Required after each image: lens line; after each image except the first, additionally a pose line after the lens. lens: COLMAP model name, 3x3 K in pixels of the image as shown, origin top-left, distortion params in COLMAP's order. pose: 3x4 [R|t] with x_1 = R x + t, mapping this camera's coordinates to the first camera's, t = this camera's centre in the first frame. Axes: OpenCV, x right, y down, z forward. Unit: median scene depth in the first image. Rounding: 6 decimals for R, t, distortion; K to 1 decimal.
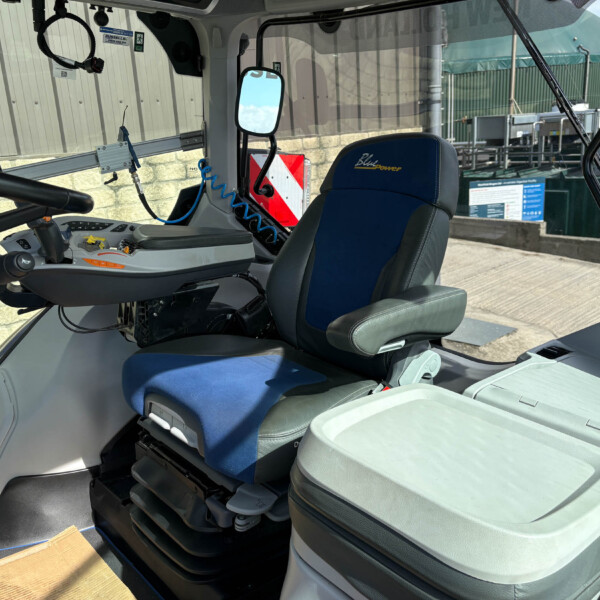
lens RADIAL K [[606.7, 0, 300.0], [0, 606.7, 300.0], [0, 0, 1]] dist [0.005556, 0.035054]
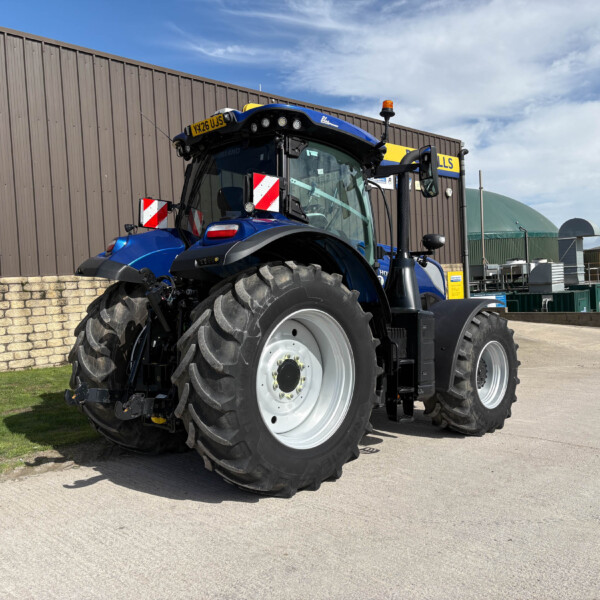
lens RADIAL K [[606.7, 0, 300.0], [0, 606.7, 300.0], [0, 0, 1]] dist [0.005556, 0.035054]
pose [[0.998996, 0.004482, 0.044577, -0.330899], [0.006848, 0.968017, -0.250791, 0.286862], [-0.044275, 0.250844, 0.967014, -0.819298]]
